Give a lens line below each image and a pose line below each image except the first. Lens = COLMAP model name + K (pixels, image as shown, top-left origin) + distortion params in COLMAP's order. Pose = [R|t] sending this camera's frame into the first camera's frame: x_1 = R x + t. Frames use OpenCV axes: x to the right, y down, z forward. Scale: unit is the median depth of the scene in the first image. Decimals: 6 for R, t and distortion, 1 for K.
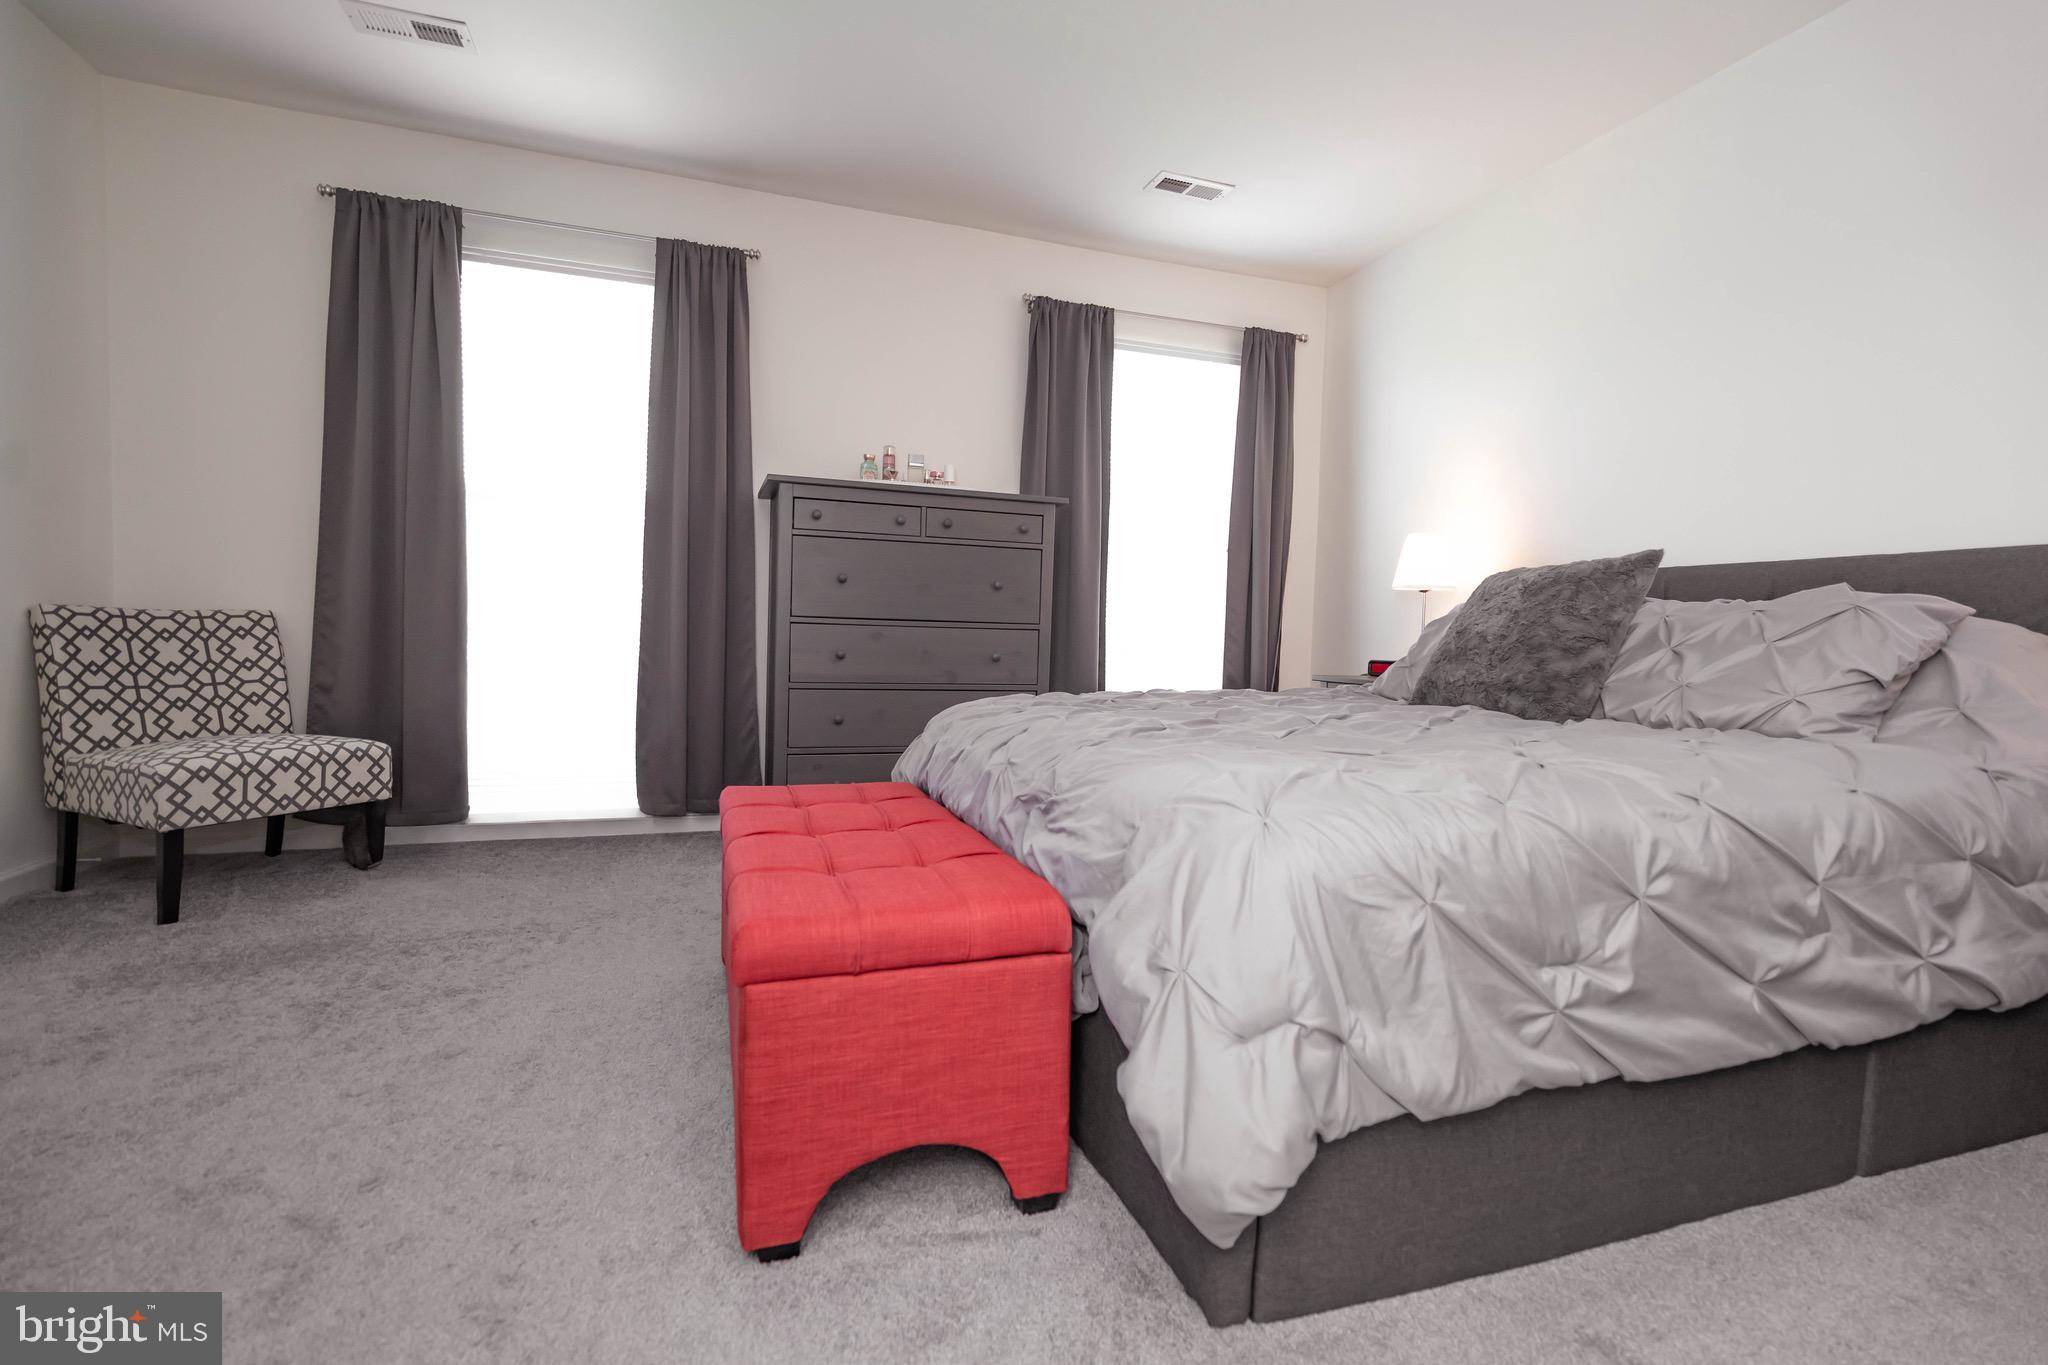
lens RADIAL K [[916.9, 0, 1019.4], [0, 916.9, 685.6], [0, 0, 1]] dist [-0.001053, -0.000137]
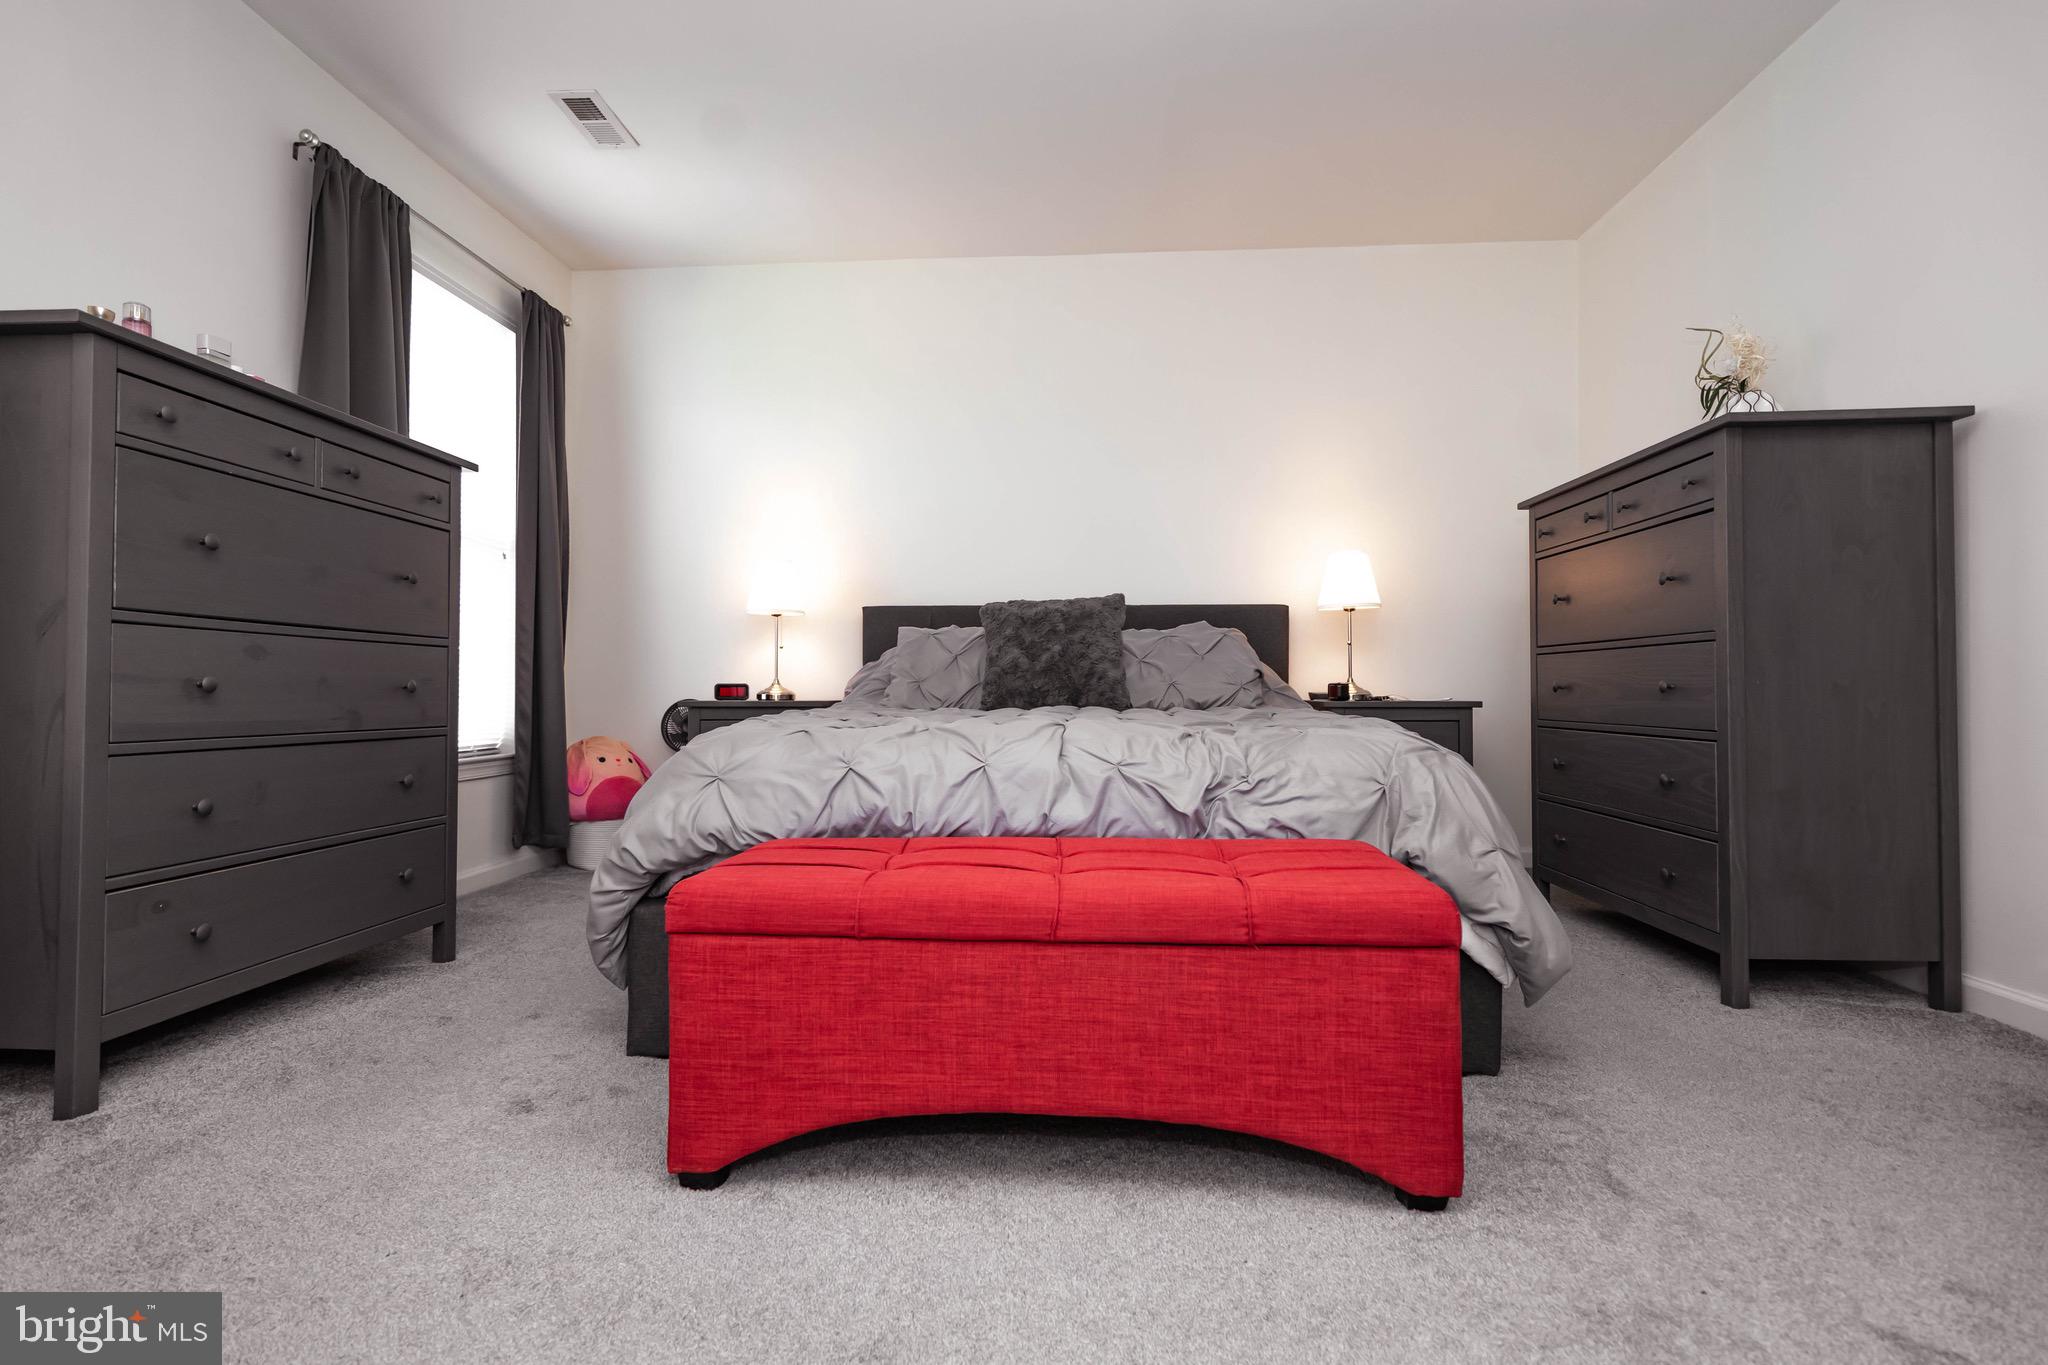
lens RADIAL K [[999.1, 0, 1008.4], [0, 999.1, 688.1], [0, 0, 1]] dist [-0.000712, -0.000003]
pose [[0.395103, -0.022531, 0.918360, -0.509858], [0.060468, 0.998169, -0.001526, -0.002931], [-0.916644, 0.056134, 0.395742, 0.322348]]
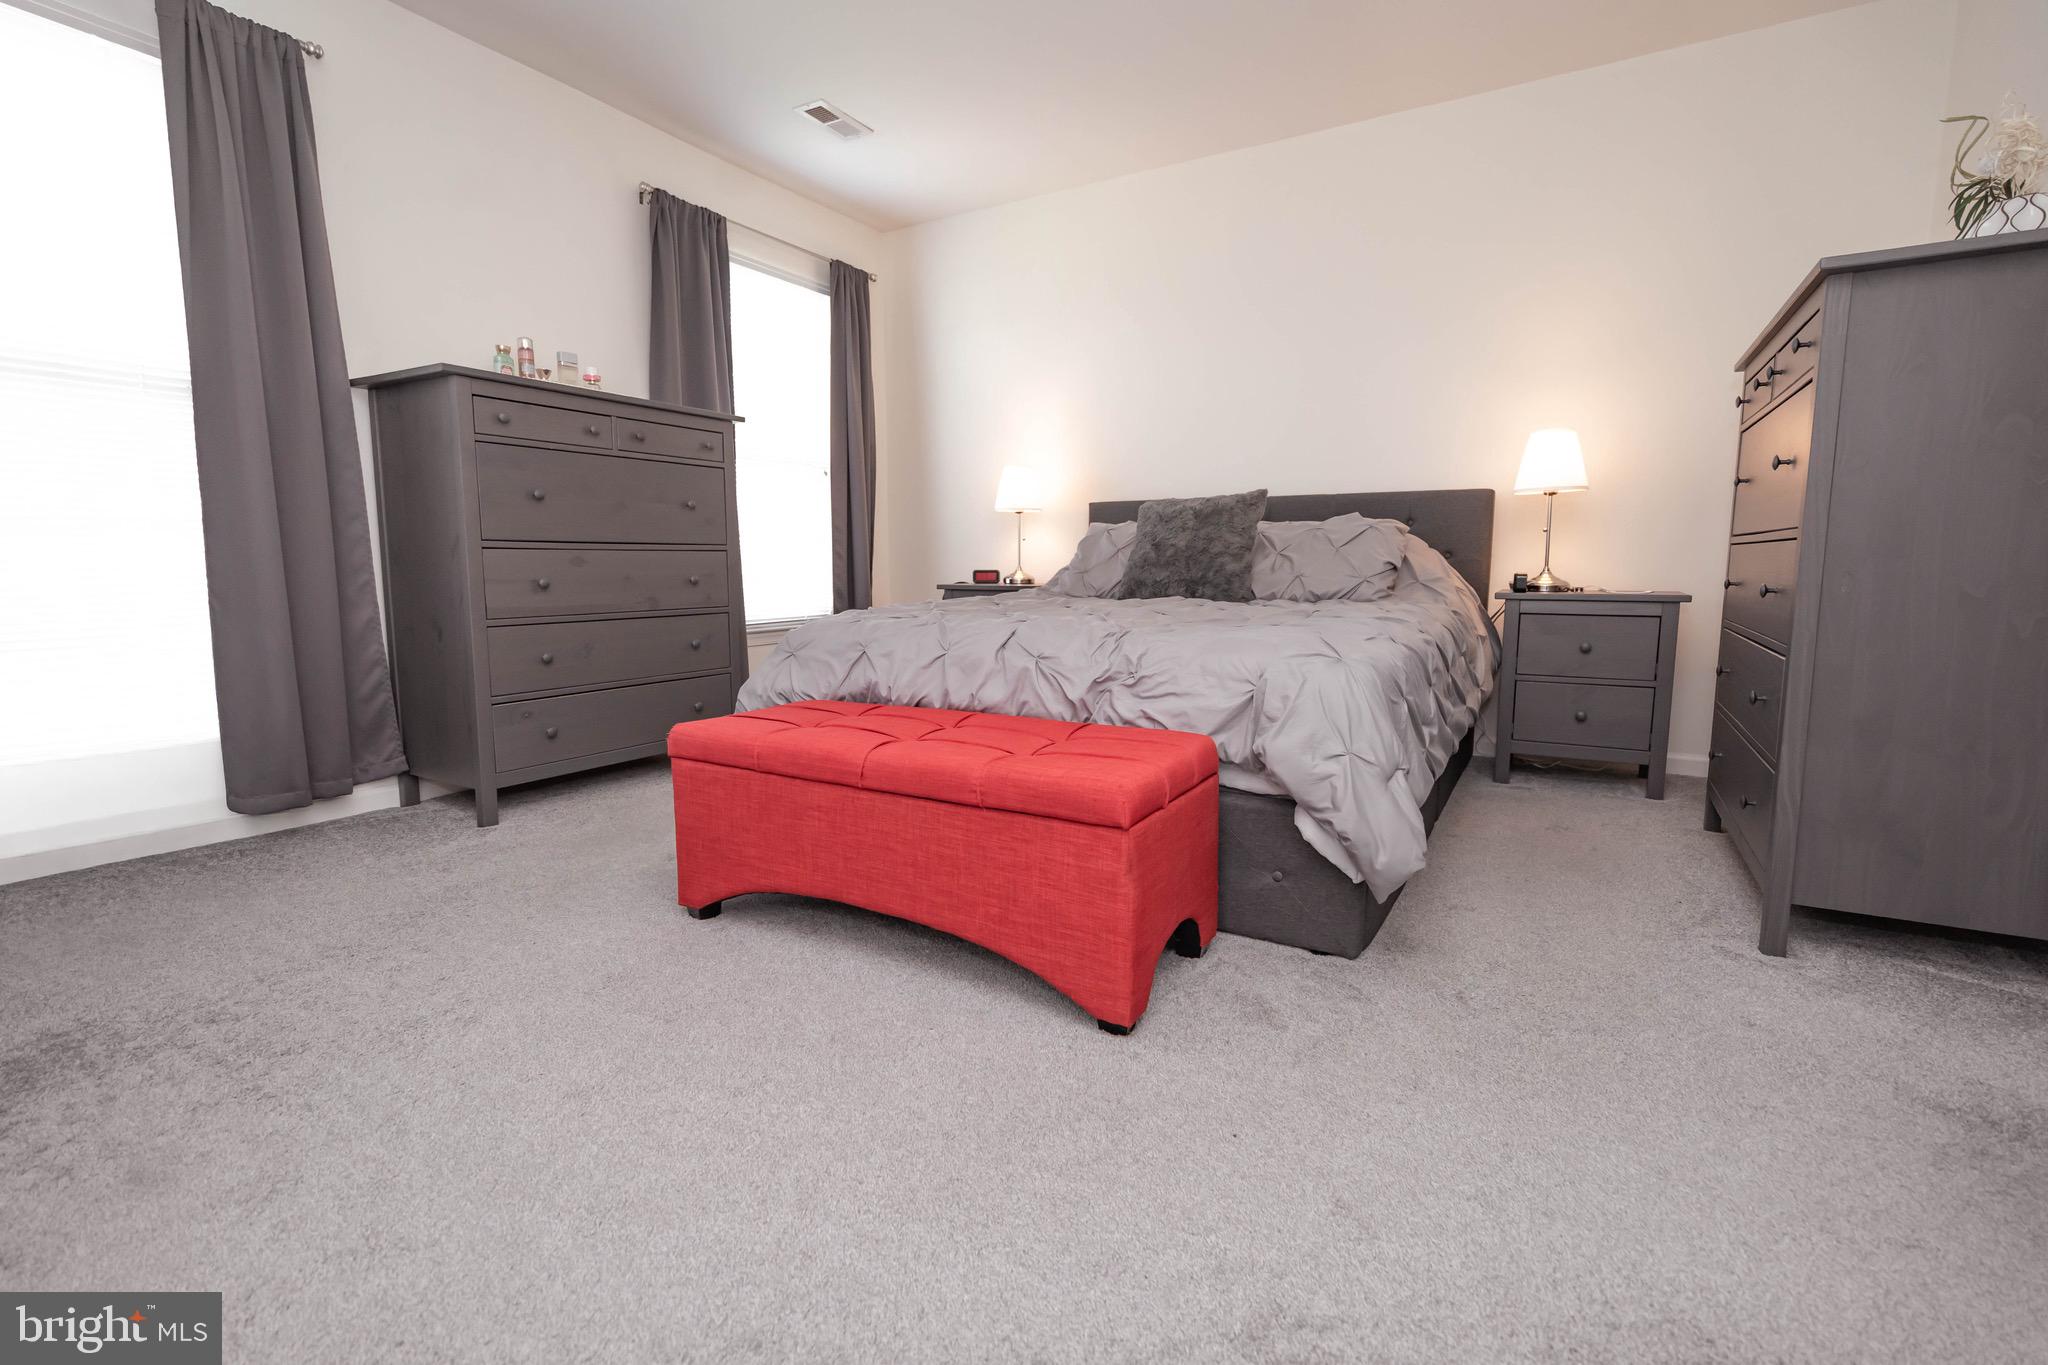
lens RADIAL K [[913.9, 0, 1012.8], [0, 913.9, 686.2], [0, 0, 1]] dist [-0.001102, 0.000180]
pose [[0.765660, -0.115651, 0.632763, -0.388528], [0.057862, 0.992099, 0.111313, -0.007760], [-0.640638, -0.048615, 0.766303, 0.041095]]
